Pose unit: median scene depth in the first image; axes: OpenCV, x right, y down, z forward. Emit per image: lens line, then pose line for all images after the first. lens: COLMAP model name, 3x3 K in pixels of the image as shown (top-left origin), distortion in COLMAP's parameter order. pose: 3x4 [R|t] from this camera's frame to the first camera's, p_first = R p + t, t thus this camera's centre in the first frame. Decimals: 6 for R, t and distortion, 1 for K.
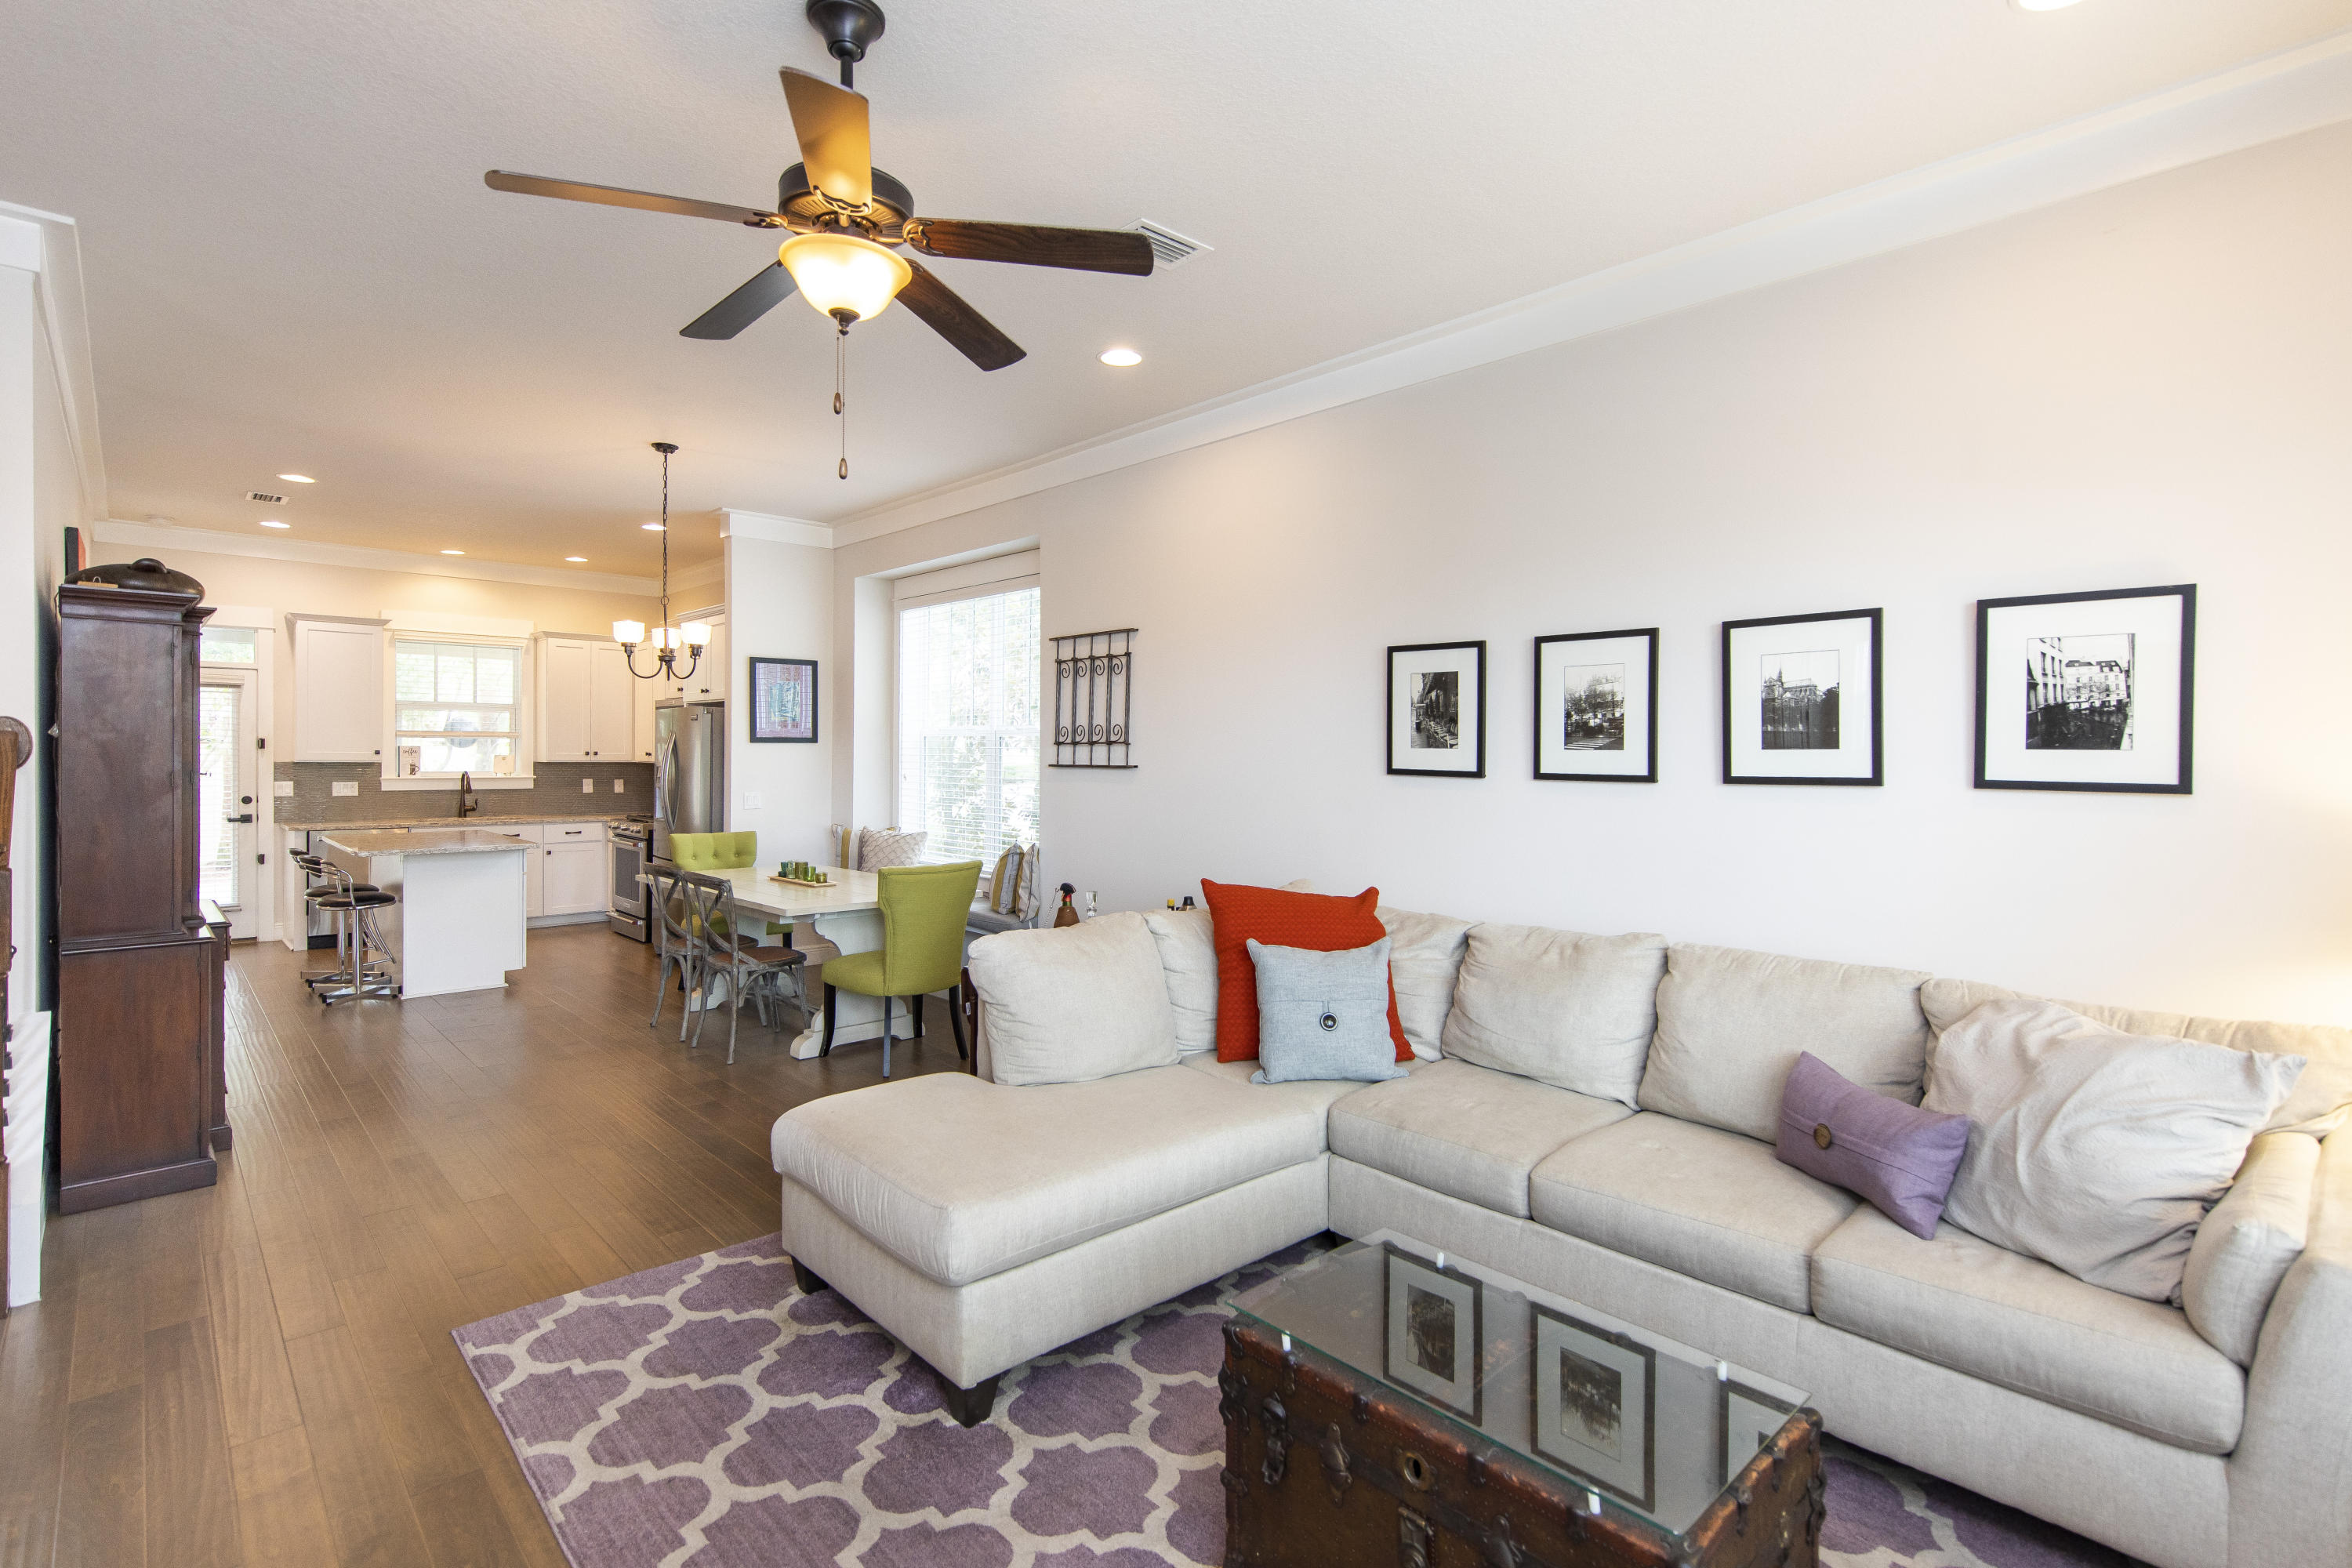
lens RADIAL K [[1111.1, 0, 1167.1], [0, 1111.1, 763.0], [0, 0, 1]] dist [0.006038, 0.003106]
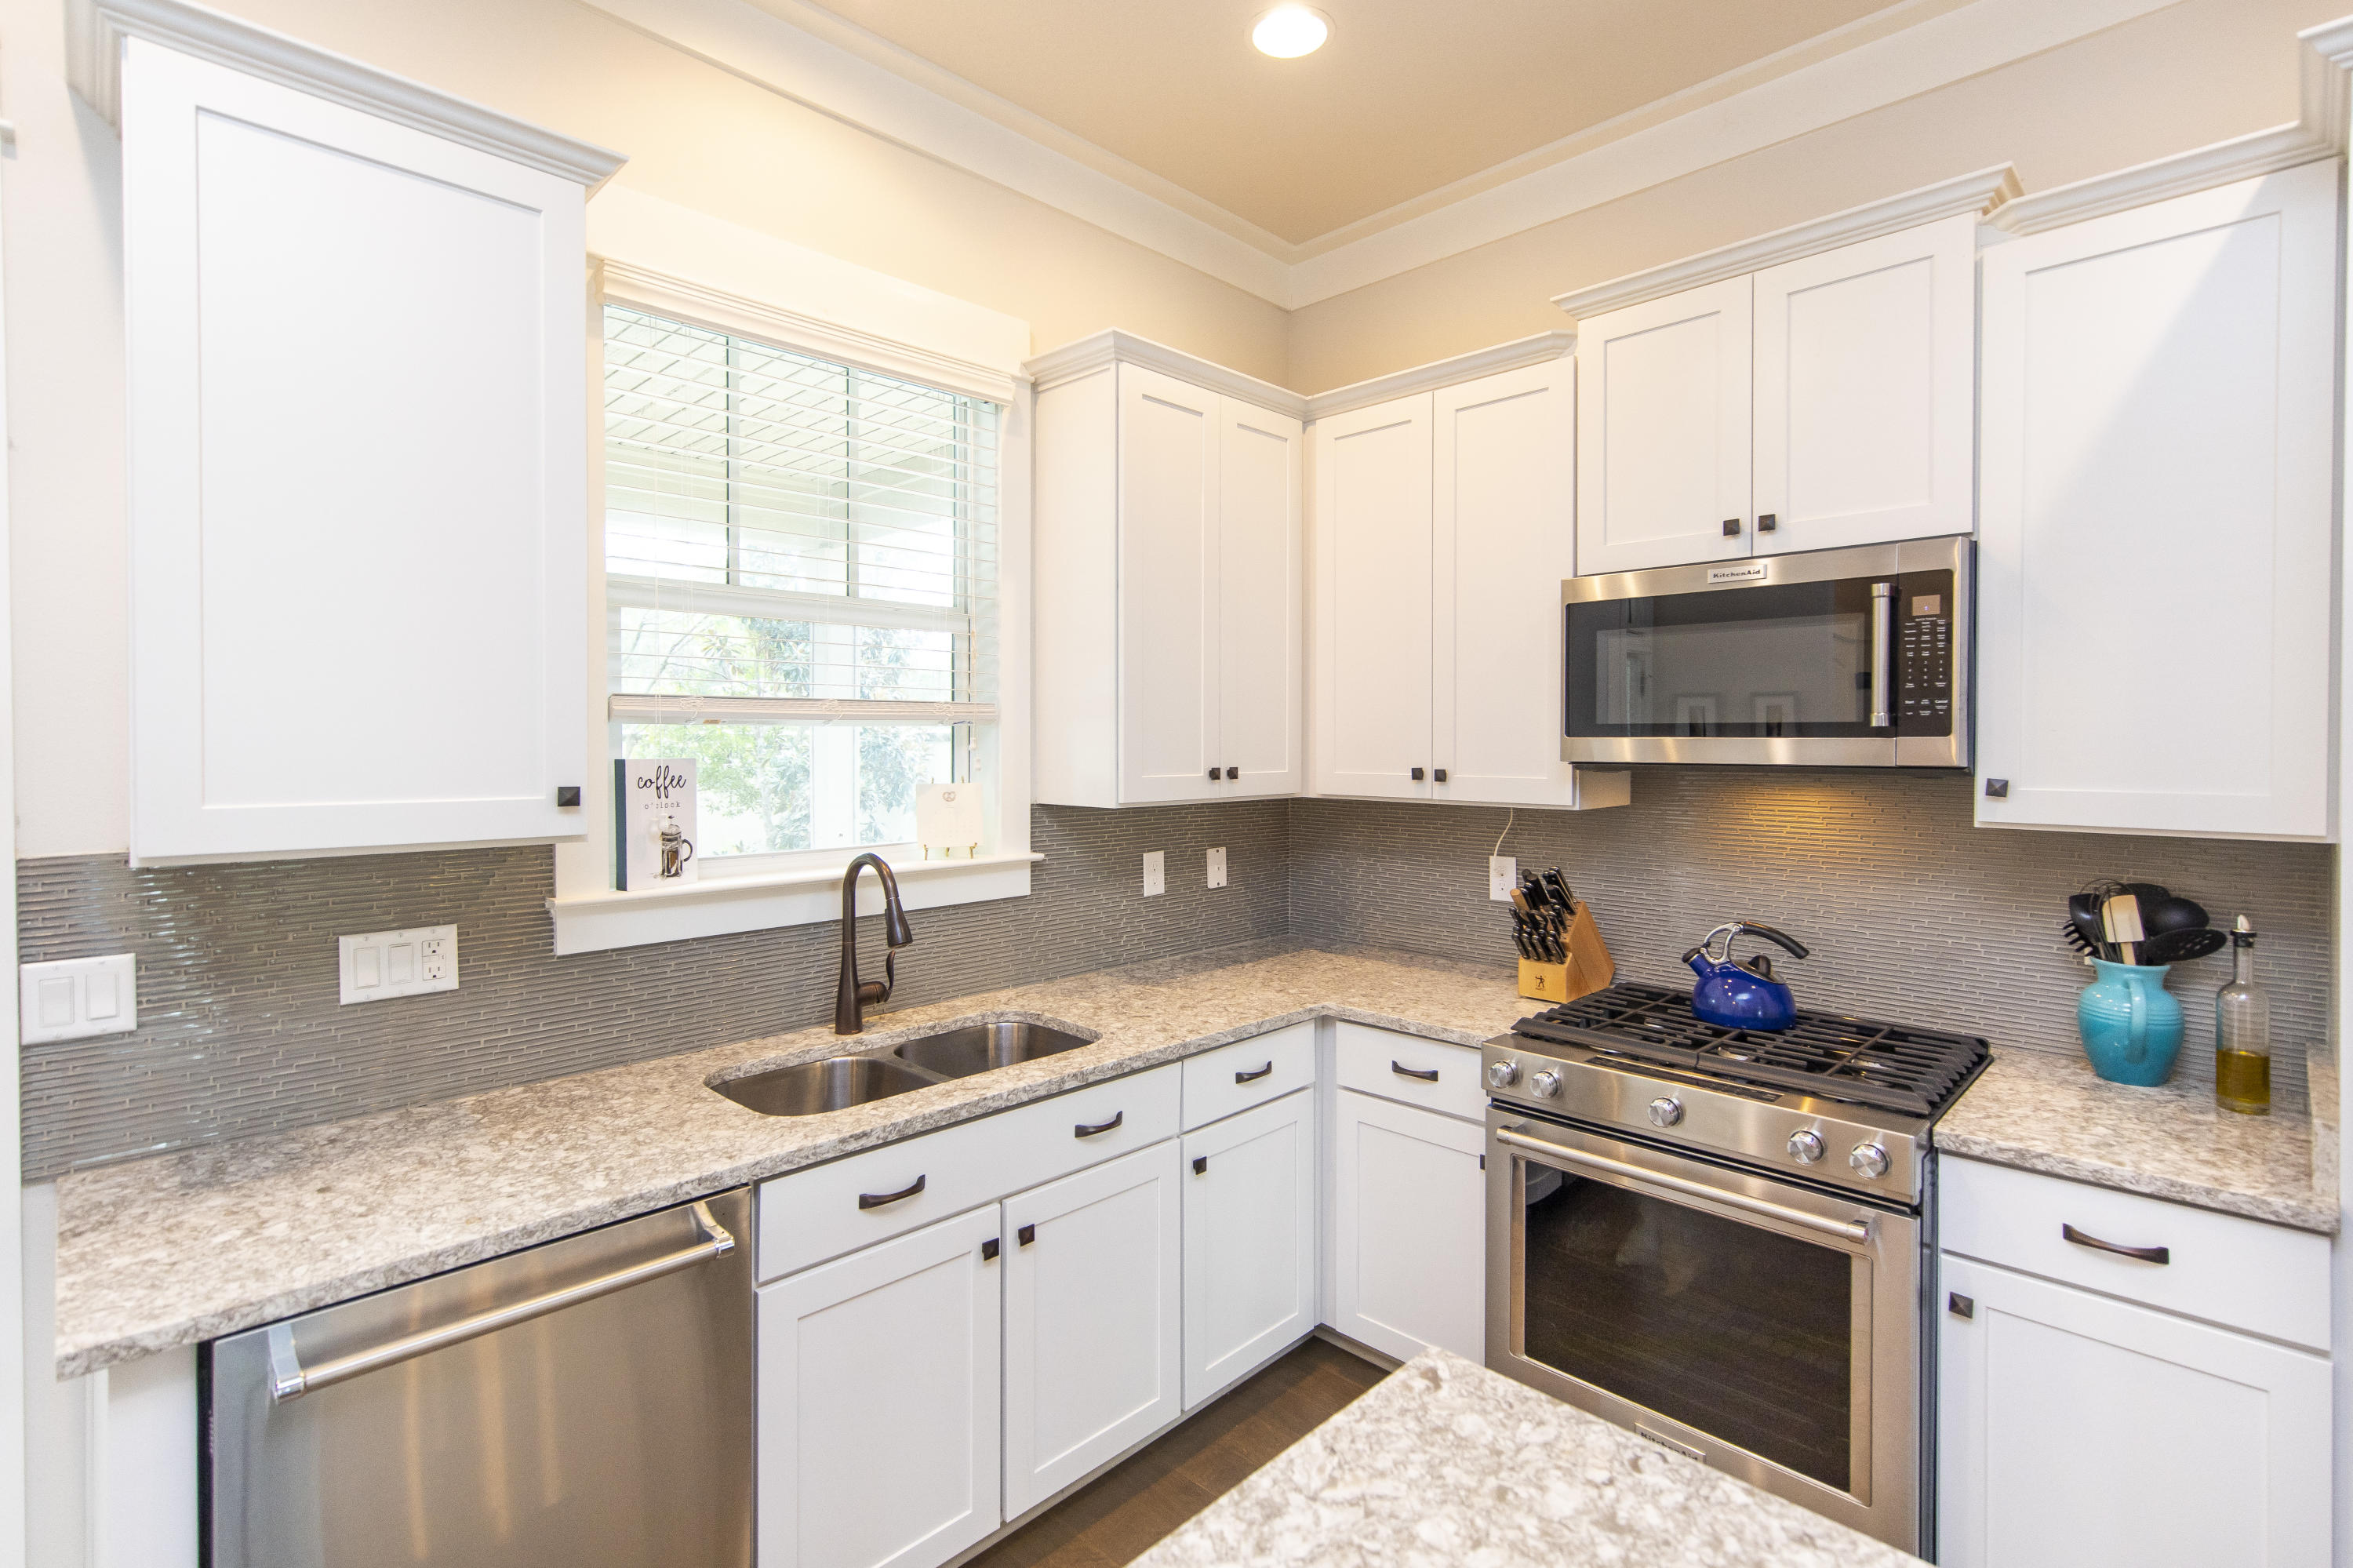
lens RADIAL K [[1111.6, 0, 1194.7], [0, 1111.6, 755.0], [0, 0, 1]] dist [0.006038, 0.003106]
pose [[0.998436, -0.008459, 0.055269, -0.945914], [0.008123, 0.999947, 0.006298, -0.027084], [-0.055319, -0.005839, 0.998452, 1.234677]]
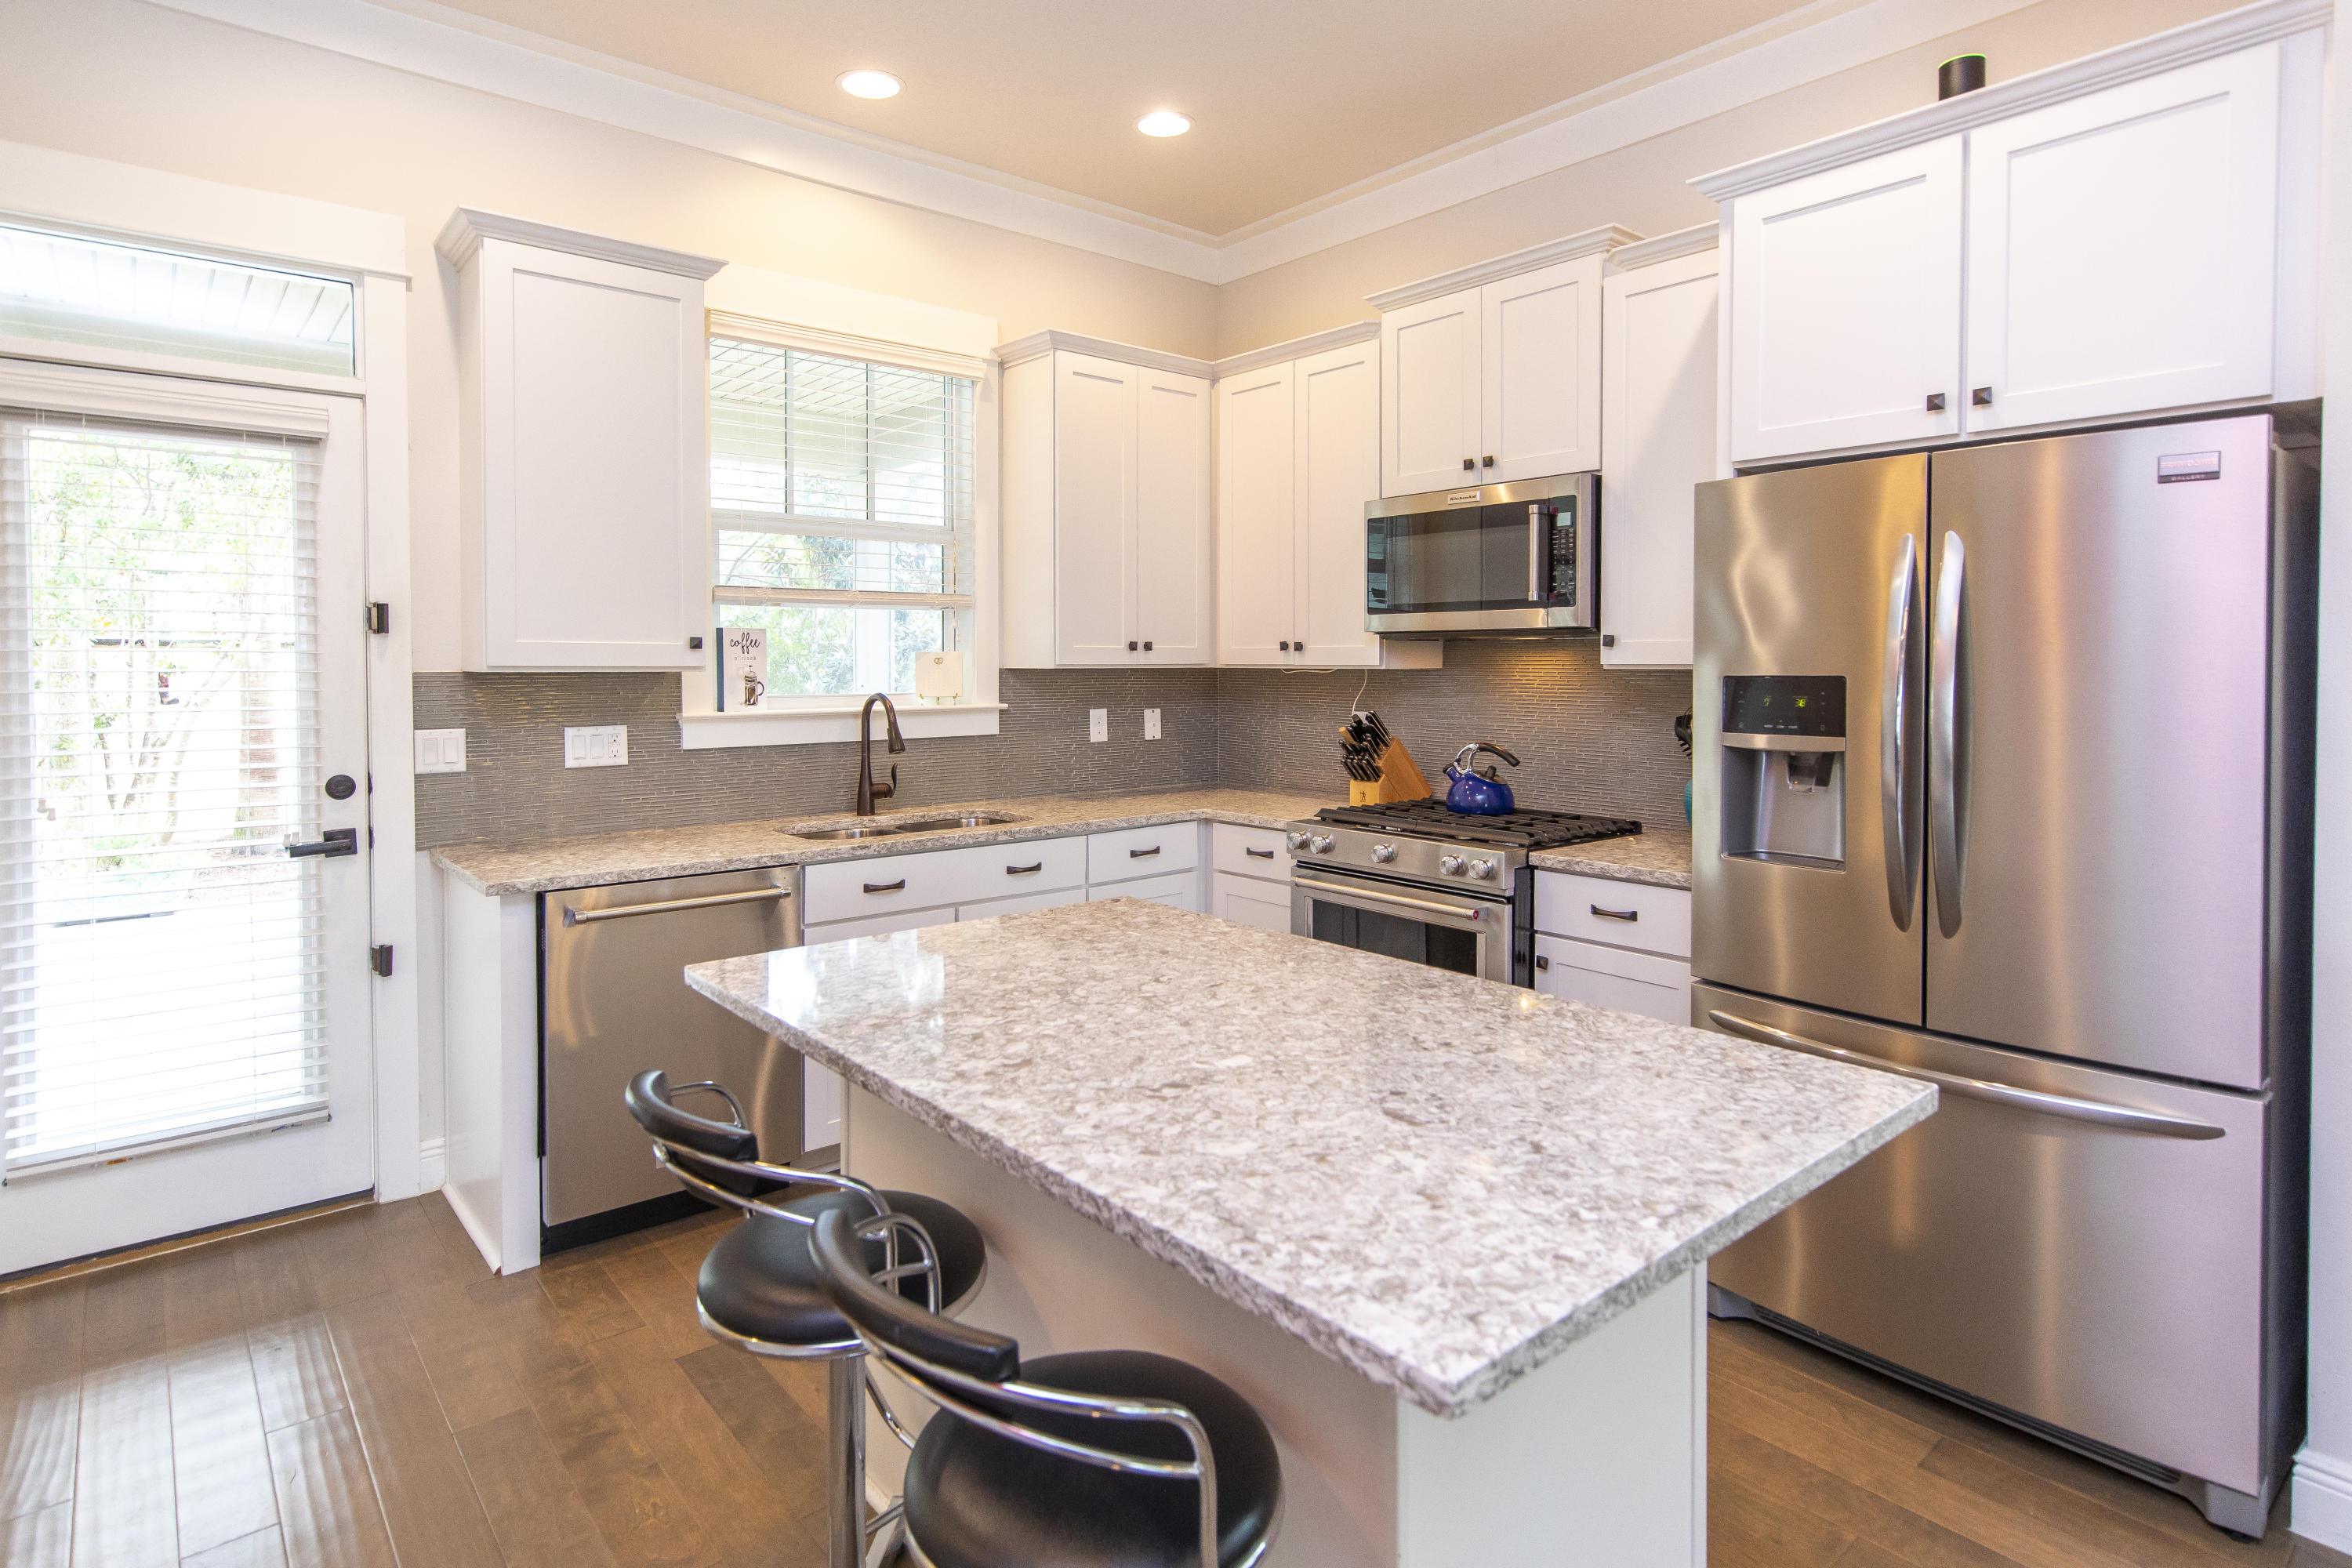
lens RADIAL K [[1213.6, 0, 1167.9], [0, 1213.6, 682.7], [0, 0, 1]] dist [0.001192, 0.005283]
pose [[0.999206, -0.007834, -0.039069, -0.857040], [0.008201, 0.999924, 0.009240, 0.001006], [0.038994, -0.009553, 0.999194, 0.986903]]
